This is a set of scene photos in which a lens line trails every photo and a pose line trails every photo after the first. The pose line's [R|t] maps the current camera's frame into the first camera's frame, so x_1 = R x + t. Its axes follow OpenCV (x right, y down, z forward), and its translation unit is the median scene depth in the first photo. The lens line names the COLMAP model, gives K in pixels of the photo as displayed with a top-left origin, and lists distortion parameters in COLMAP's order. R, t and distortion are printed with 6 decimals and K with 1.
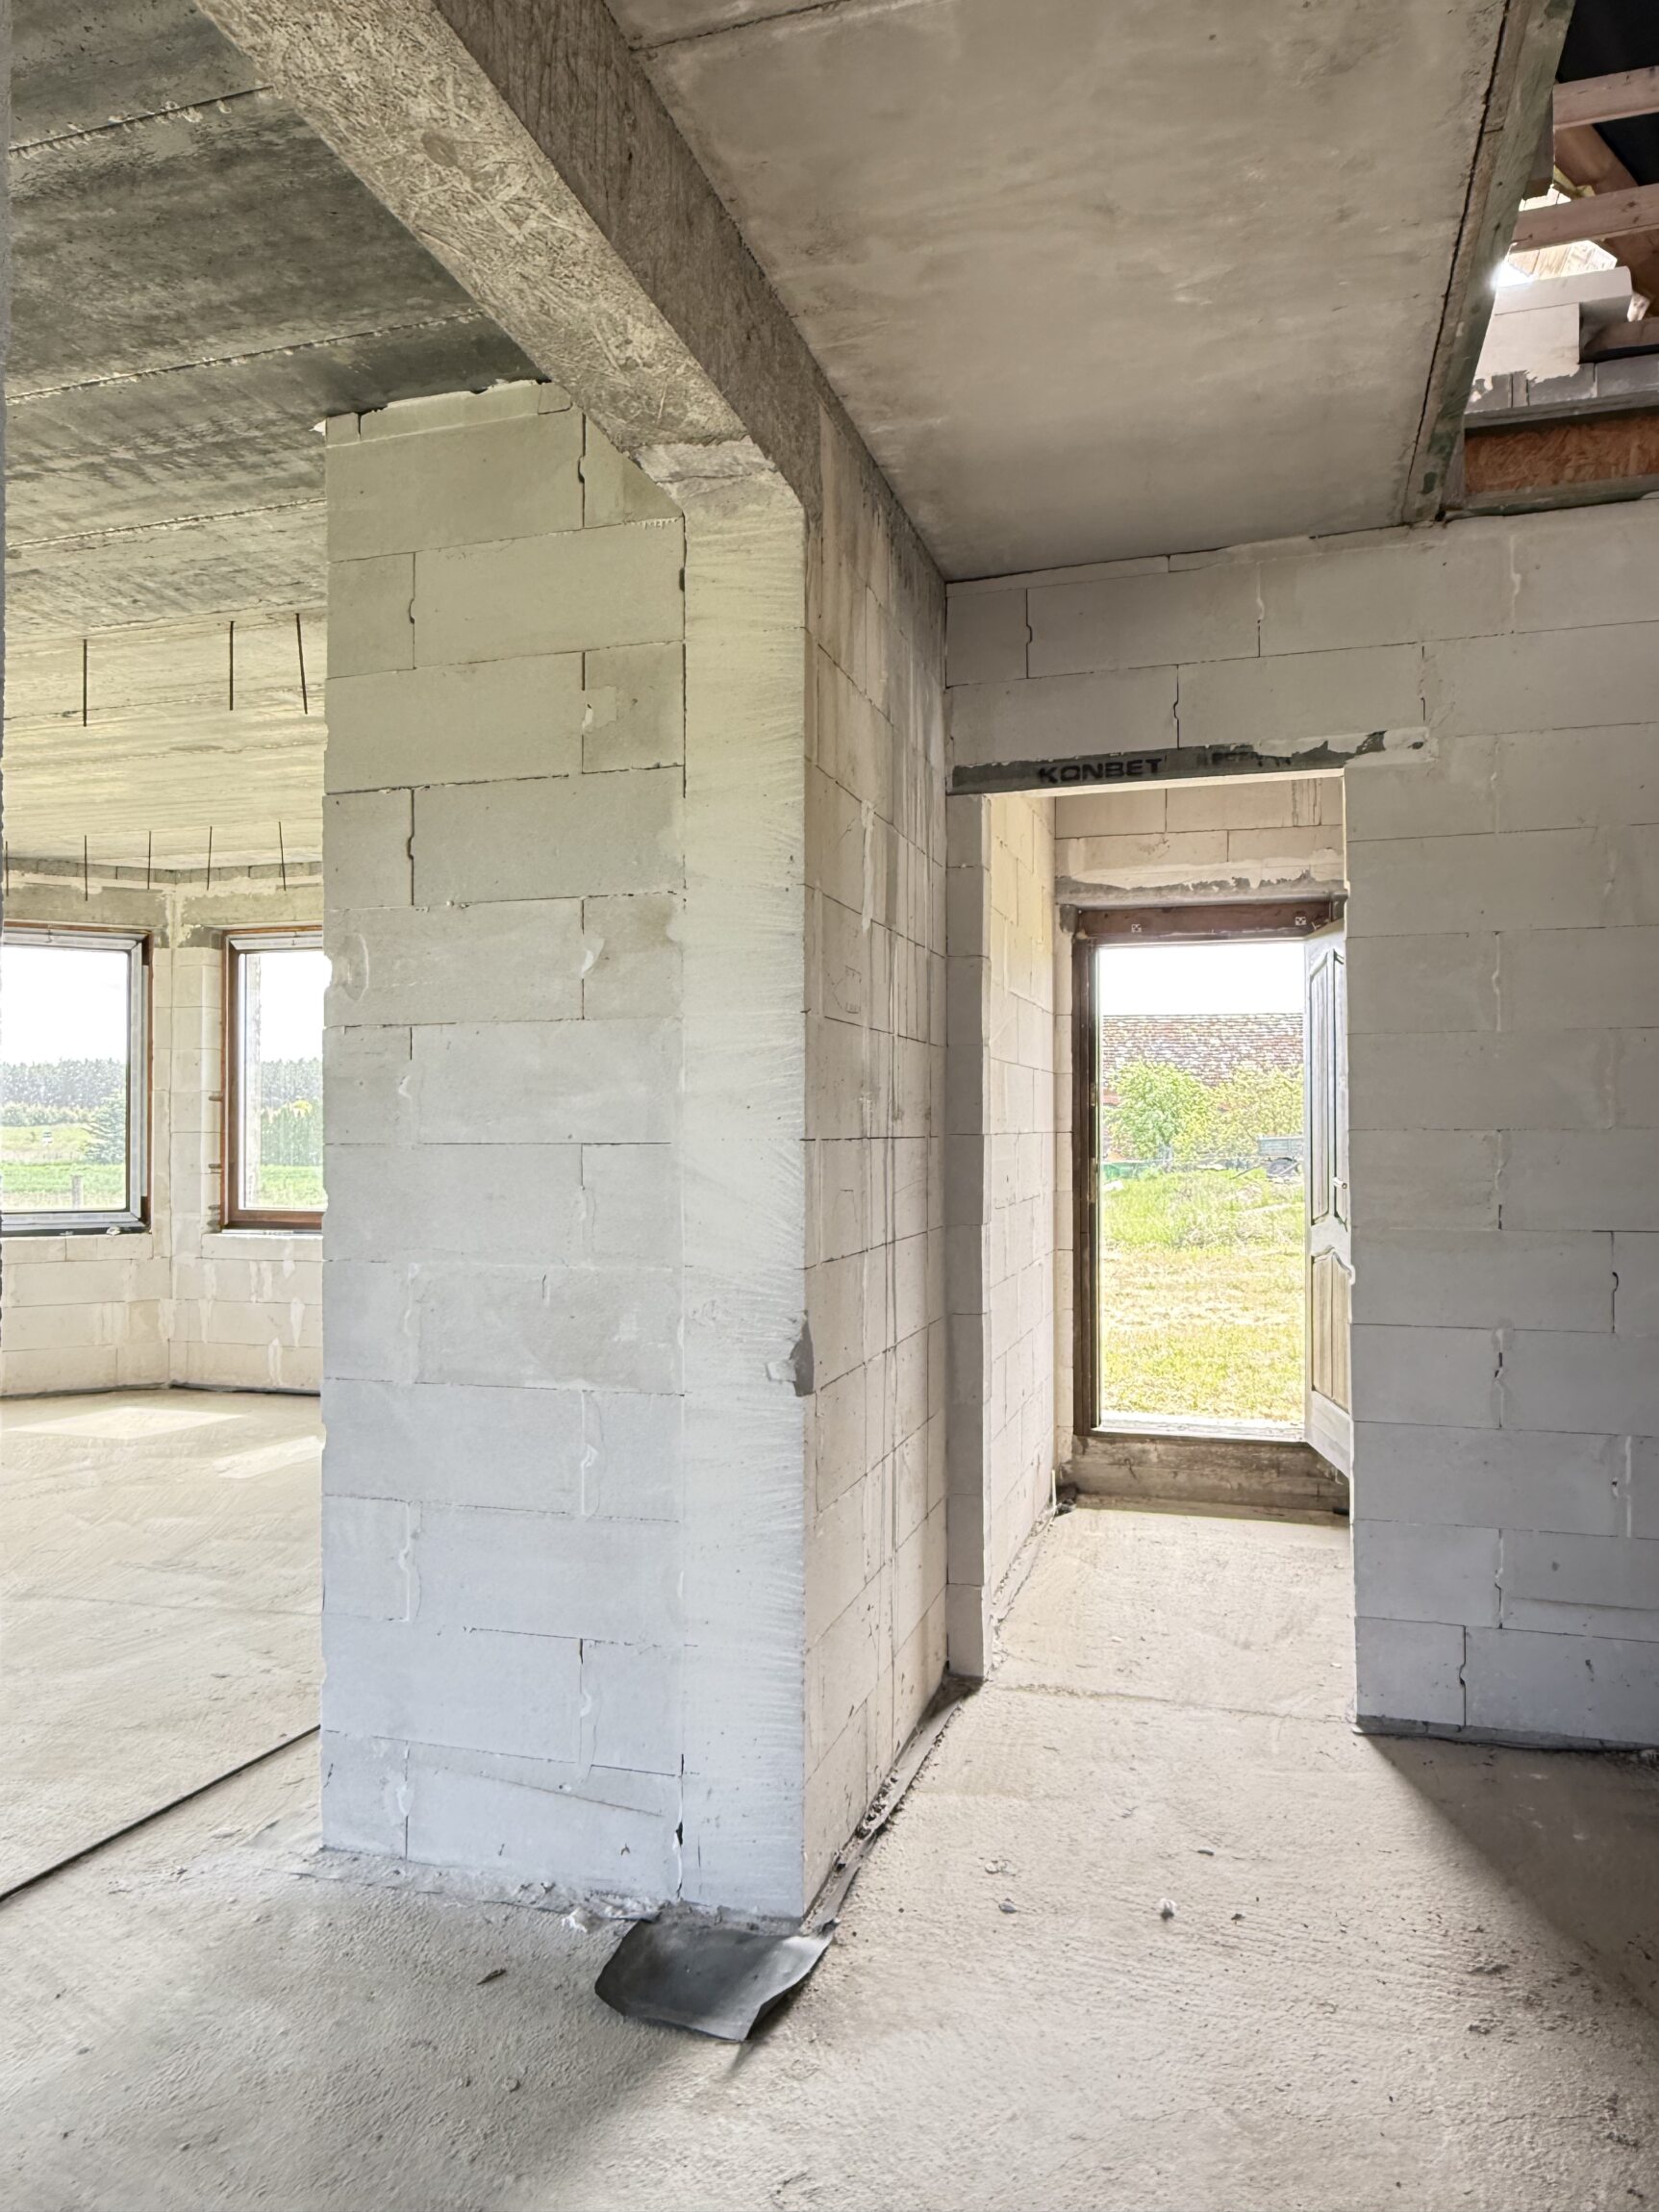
lens RADIAL K [[1464.1, 0, 844.8], [0, 1464.1, 1104.0], [0, 0, 1]] dist [-0.004127, 0.010067]
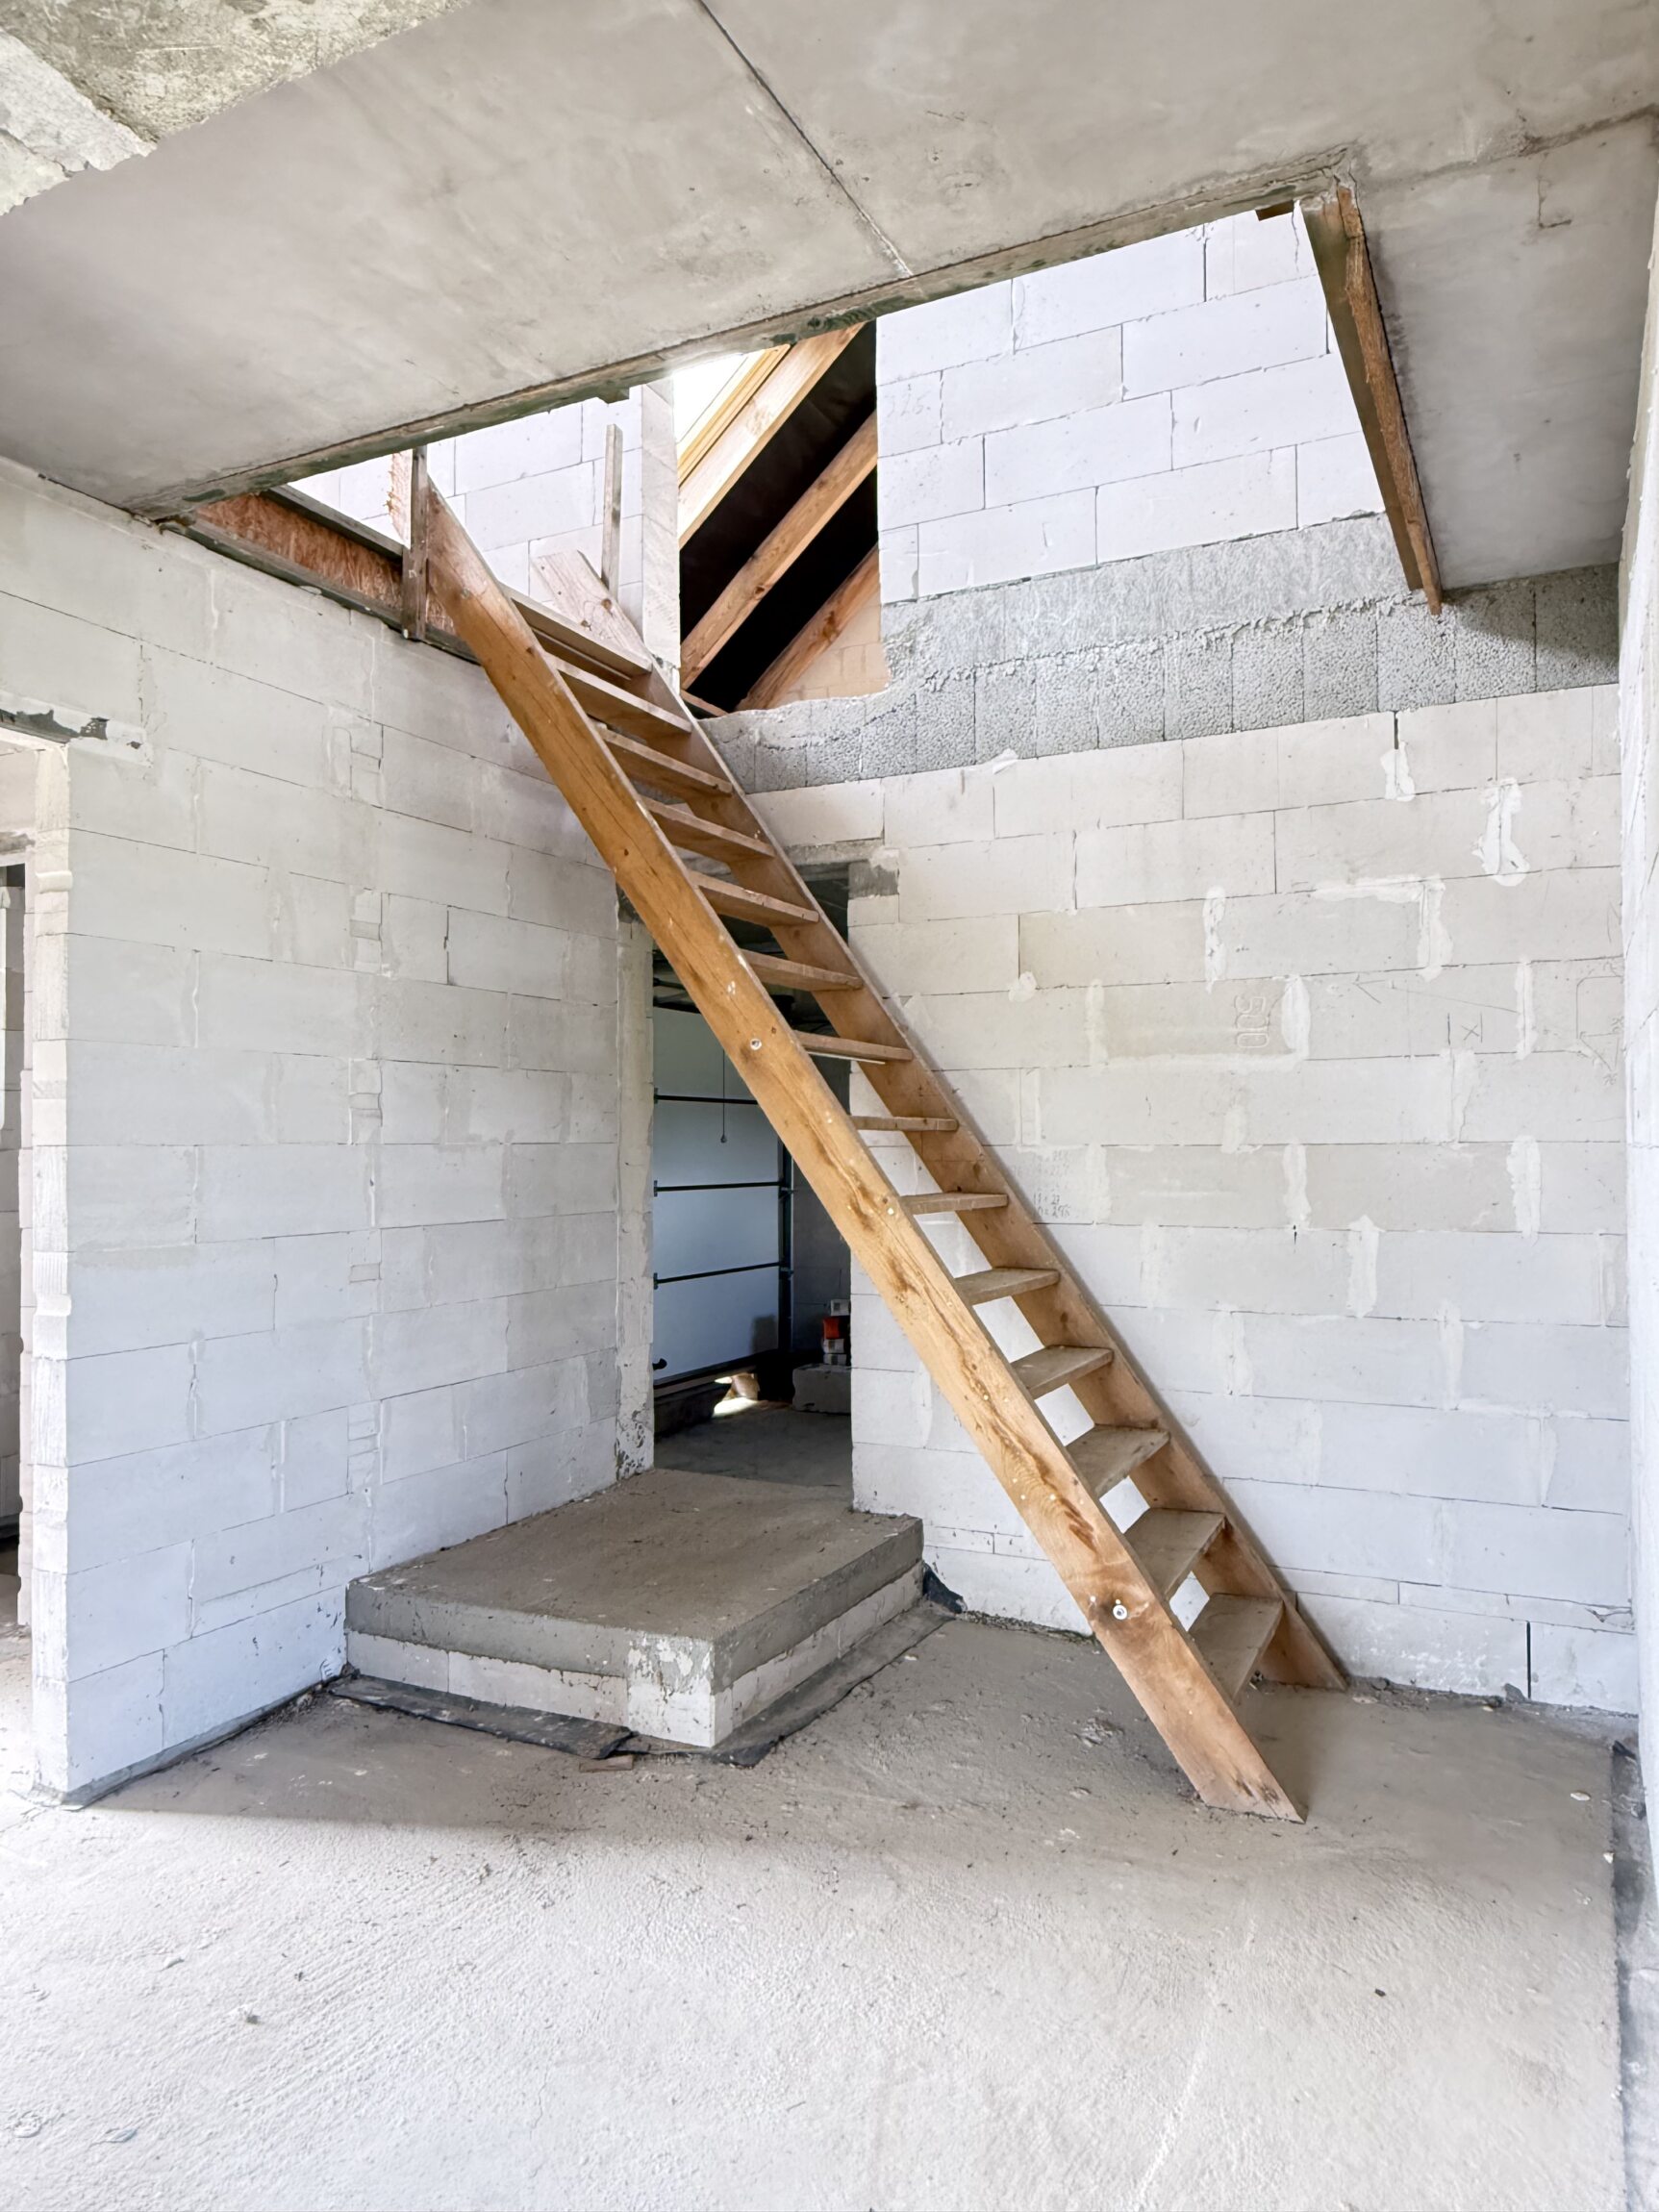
lens RADIAL K [[1464.1, 0, 826.9], [0, 1464.1, 1106.8], [0, 0, 1]] dist [-0.004127, 0.010067]
pose [[0.181875, 0.026295, 0.982970, -0.409580], [-0.010271, 0.999639, -0.024841, 0.010265], [-0.983268, -0.005578, 0.182079, 0.331920]]
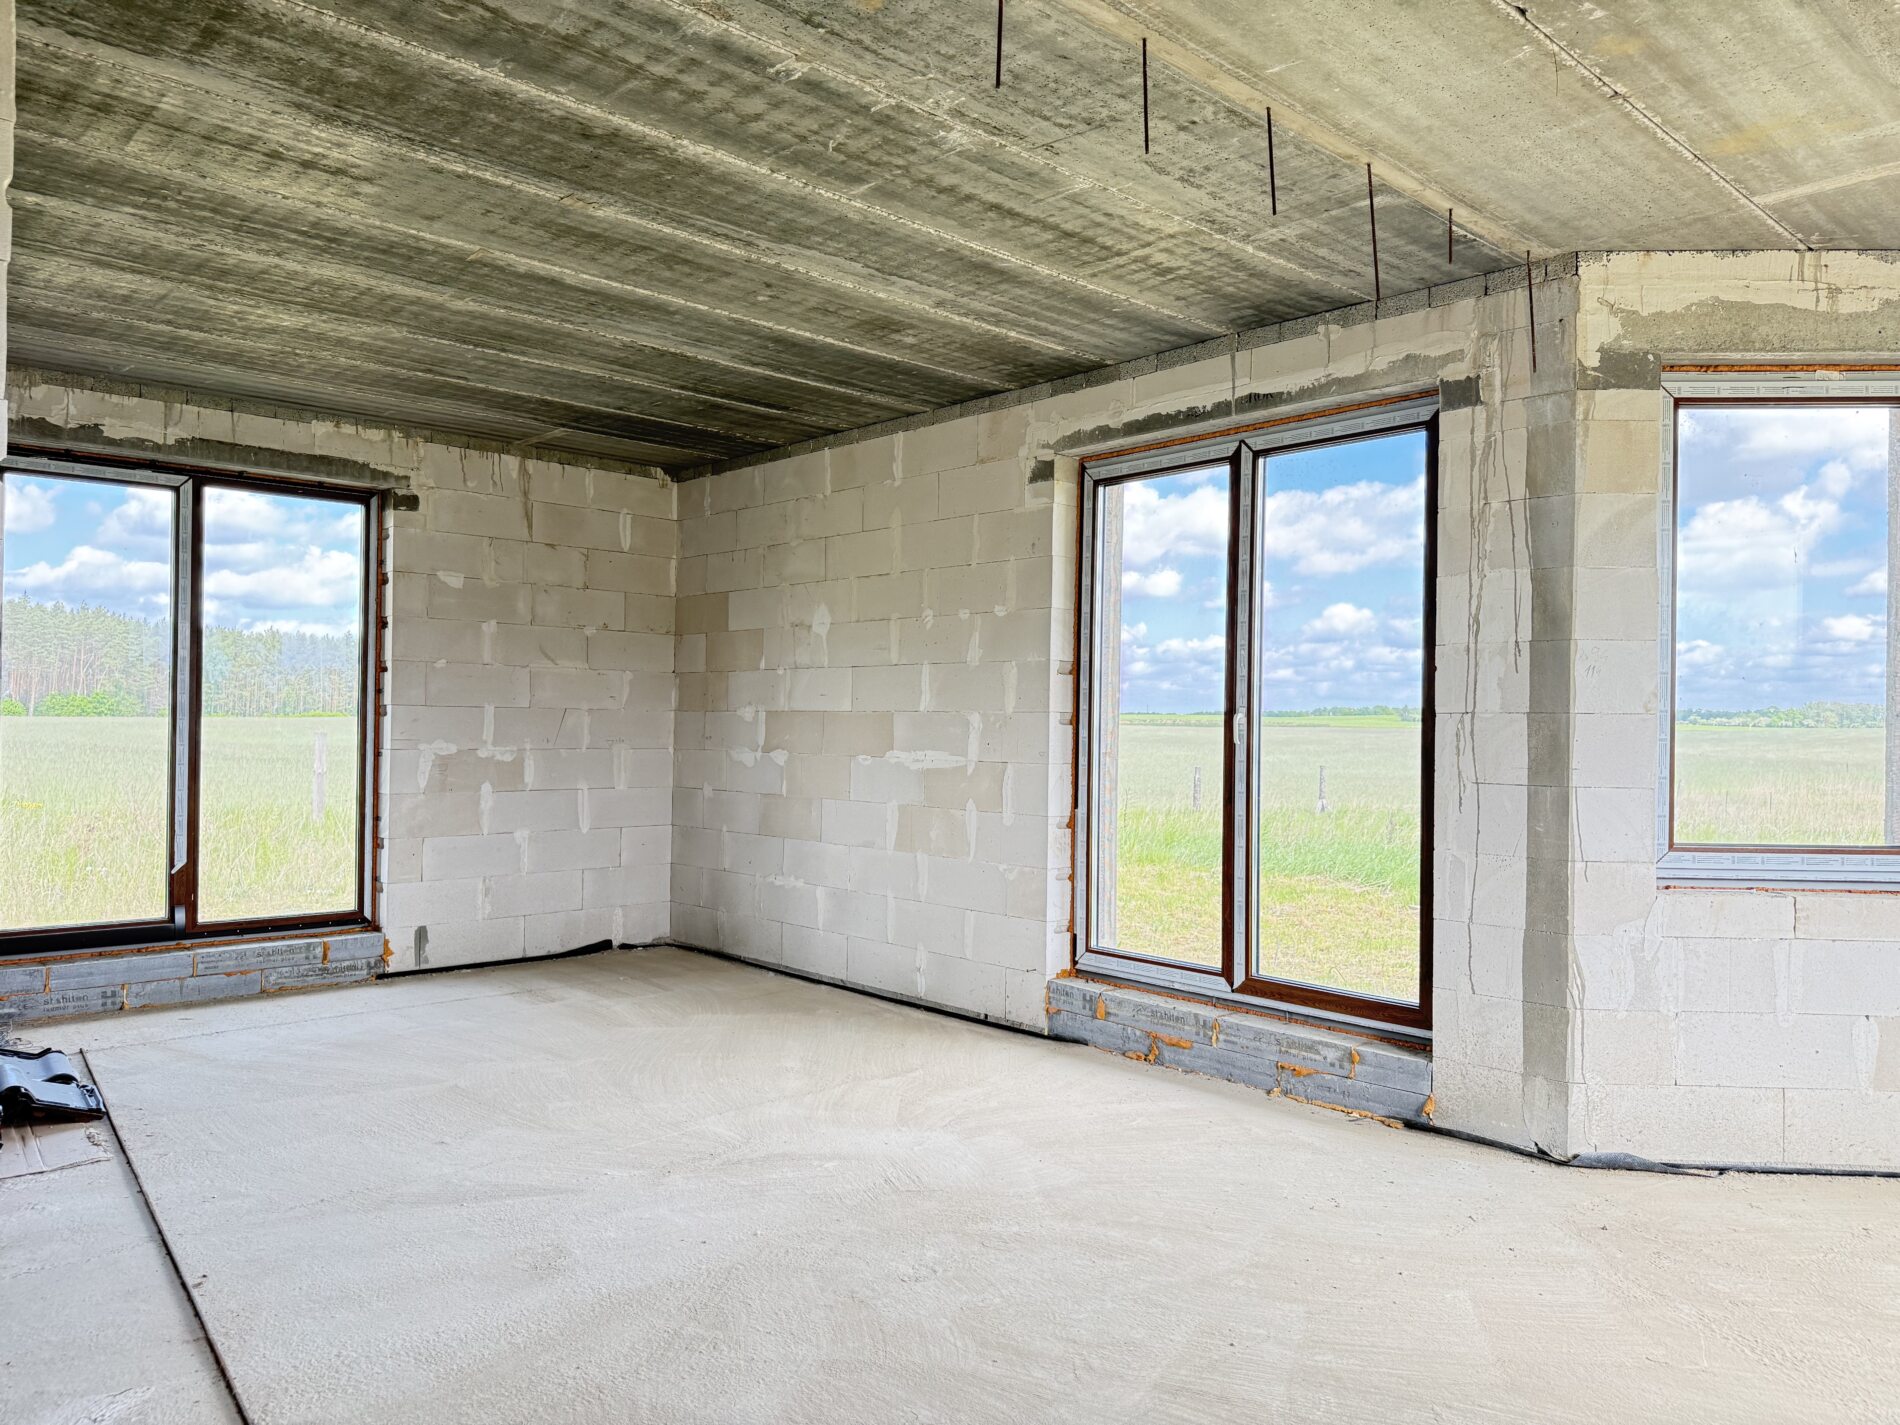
lens RADIAL K [[1334.1, 0, 945.5], [0, 1334.1, 714.9], [0, 0, 1]] dist [0.065301, -0.075254]
pose [[-0.517488, -0.012710, -0.855596, 0.024893], [0.001620, 0.999873, -0.015833, 0.044531], [0.855689, -0.009579, -0.517402, 1.390753]]
